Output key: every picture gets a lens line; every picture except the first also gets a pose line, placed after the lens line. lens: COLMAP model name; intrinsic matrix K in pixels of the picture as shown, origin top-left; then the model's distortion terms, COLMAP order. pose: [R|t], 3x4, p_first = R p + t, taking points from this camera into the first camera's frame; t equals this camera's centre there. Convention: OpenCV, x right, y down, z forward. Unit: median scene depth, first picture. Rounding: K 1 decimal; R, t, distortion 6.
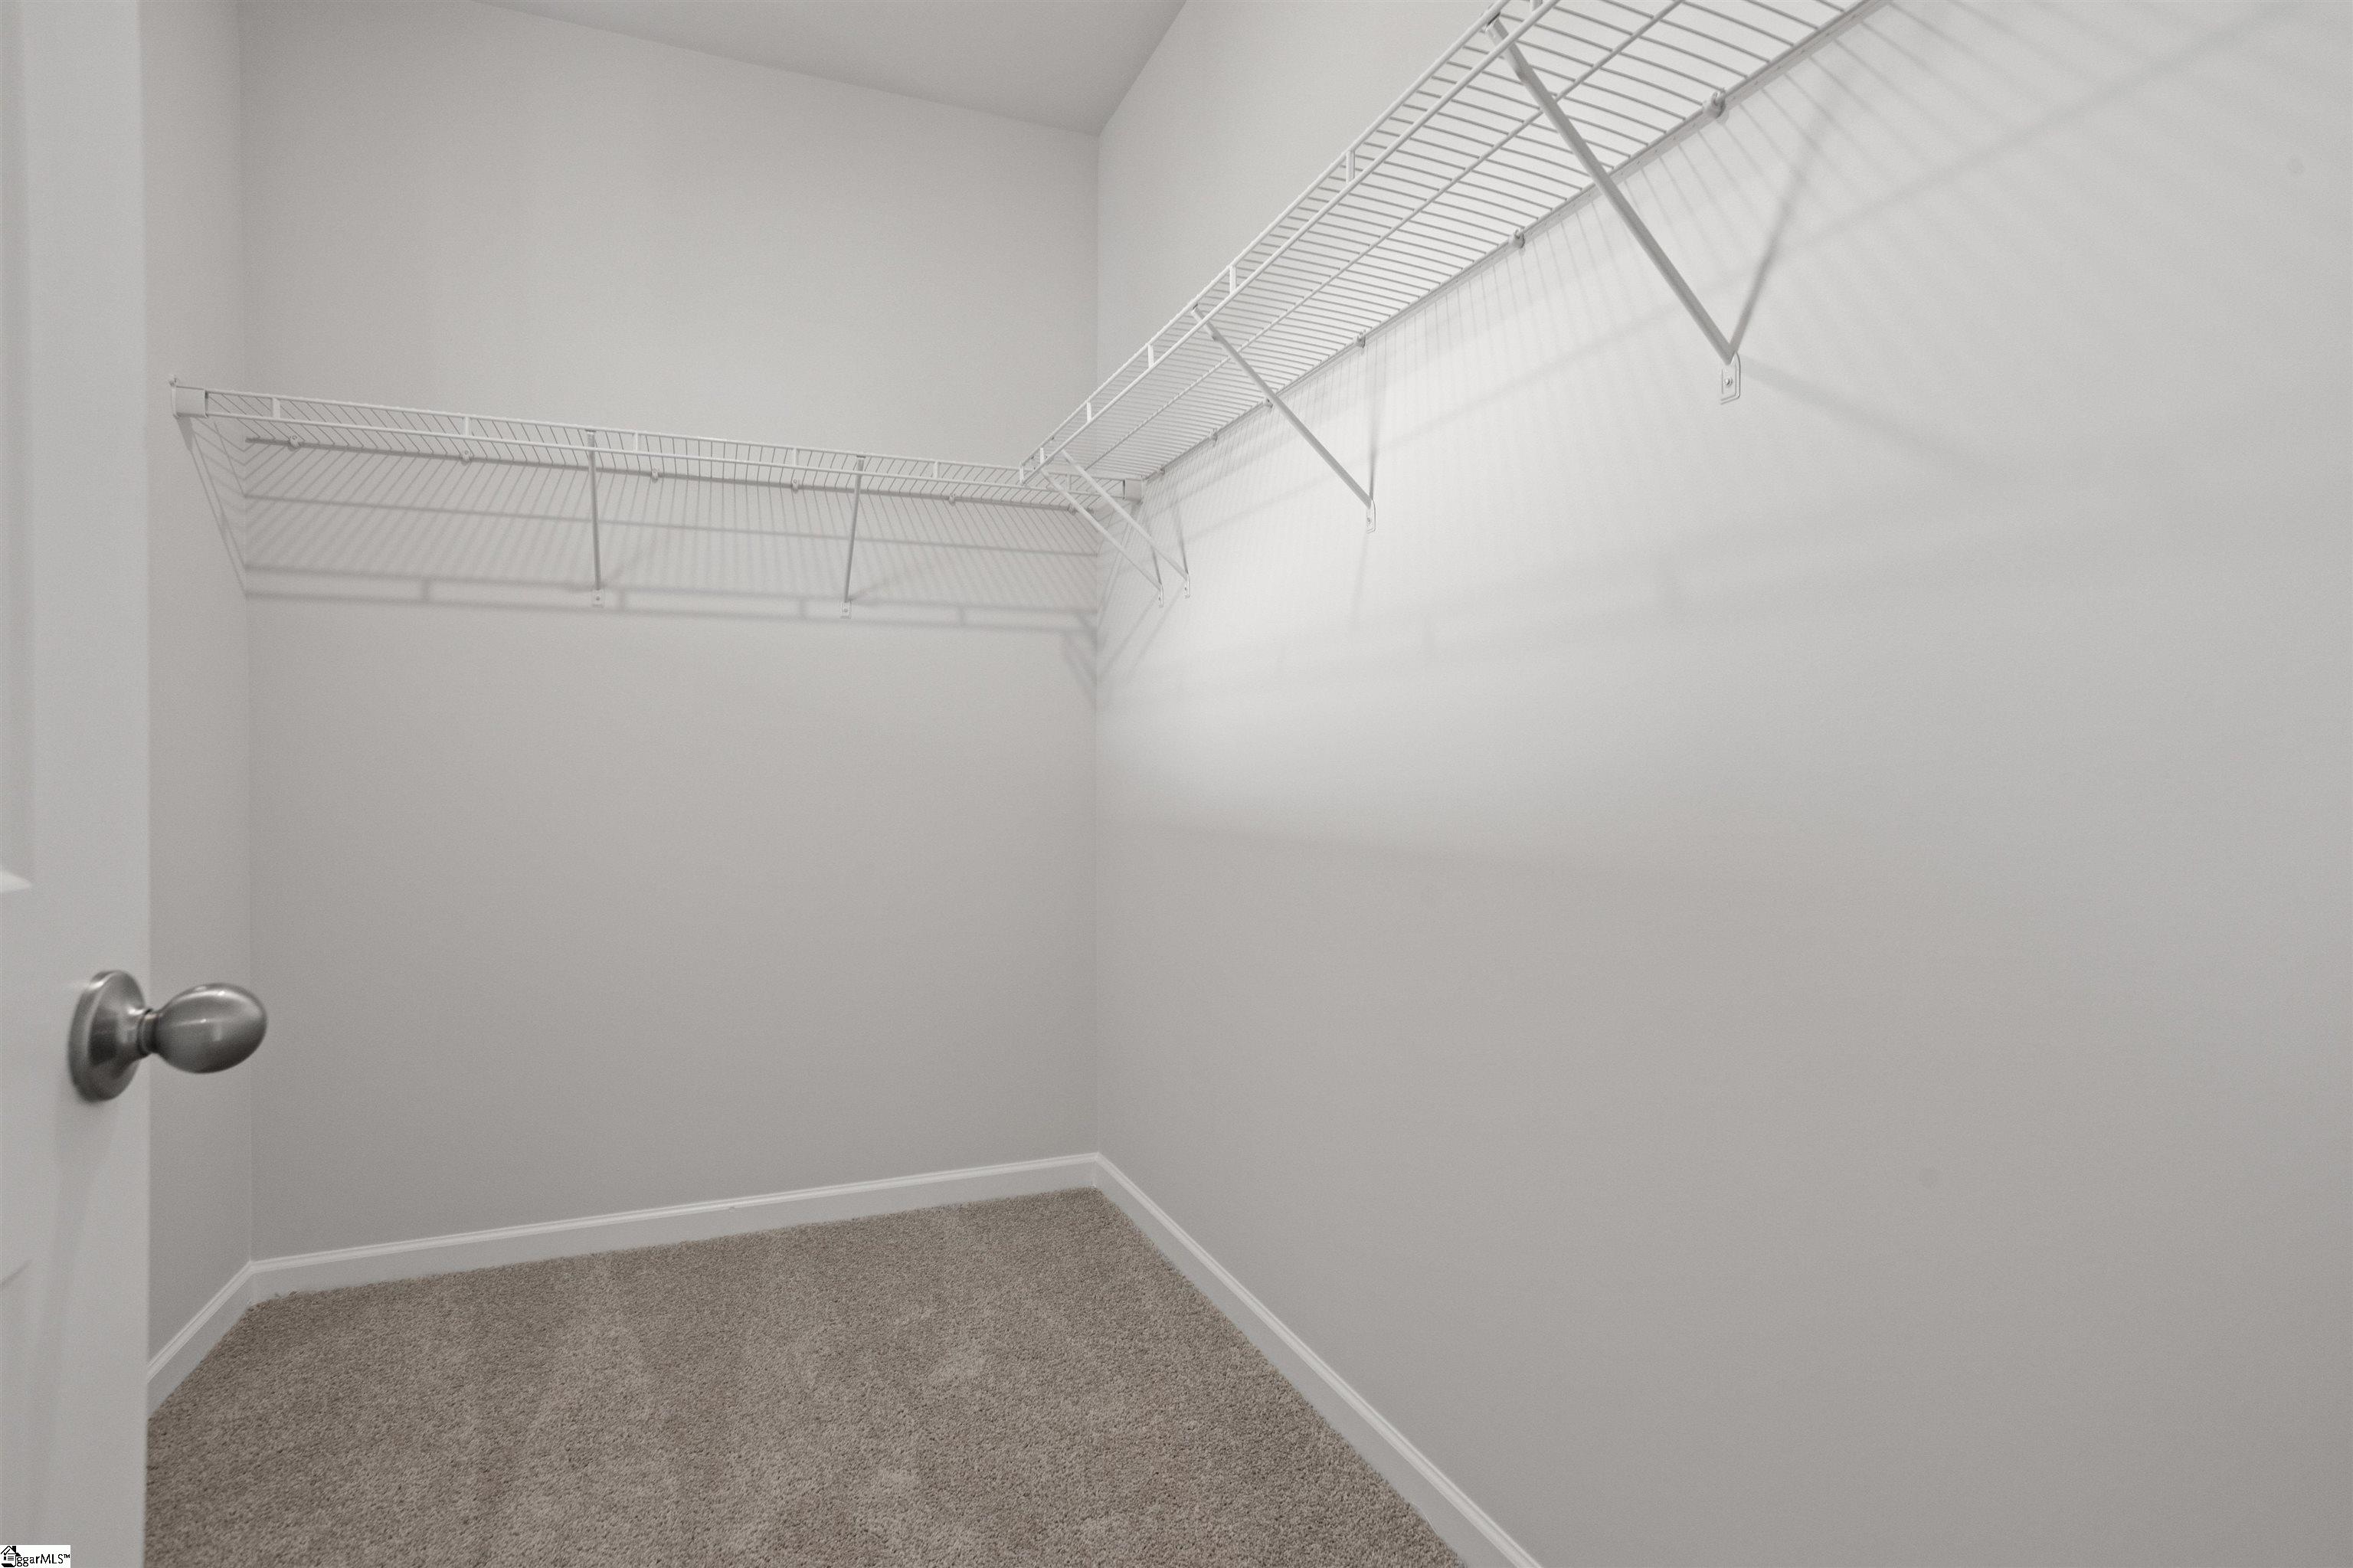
lens RADIAL K [[1140.4, 0, 1161.0], [0, 1140.4, 778.7], [0, 0, 1]] dist [-0.049665, 0.034685]
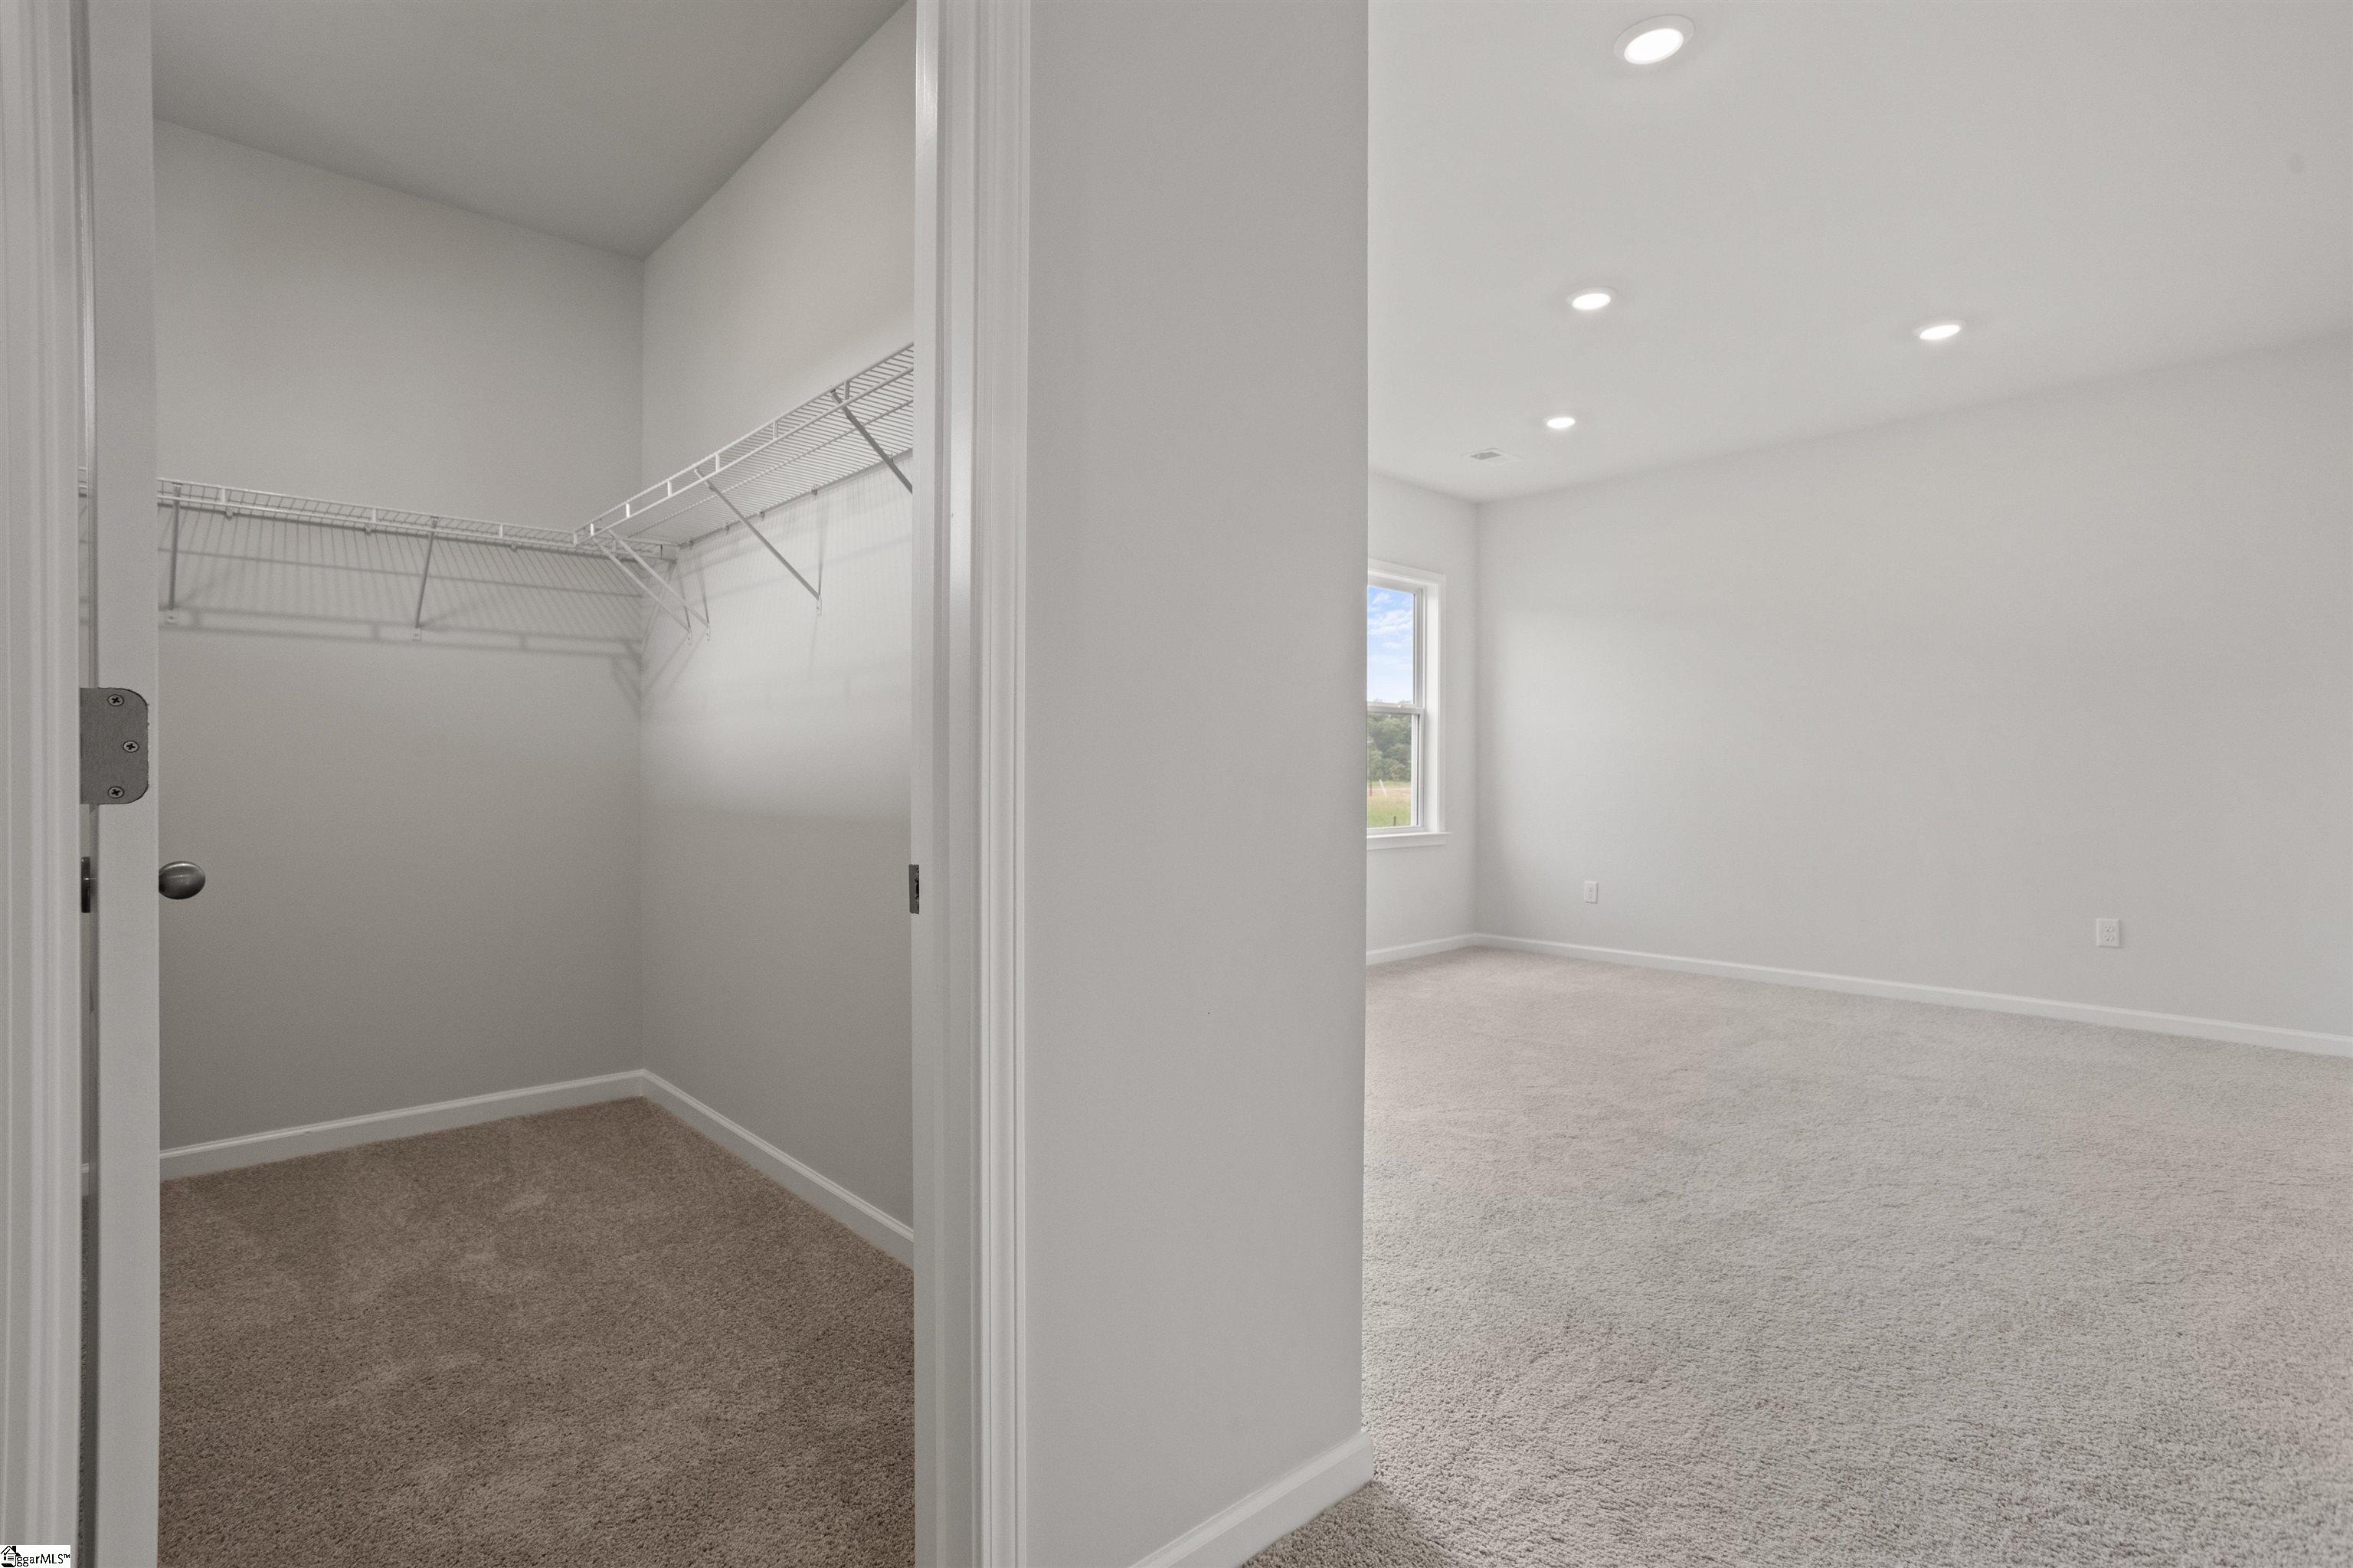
lens RADIAL K [[1144.9, 0, 1157.1], [0, 1144.9, 784.4], [0, 0, 1]] dist [-0.050822, 0.036648]
pose [[0.939747, -0.001119, 0.341869, 0.058475], [-0.002081, 0.999957, 0.008994, -0.000101], [-0.341864, -0.009164, 0.939705, -0.433024]]
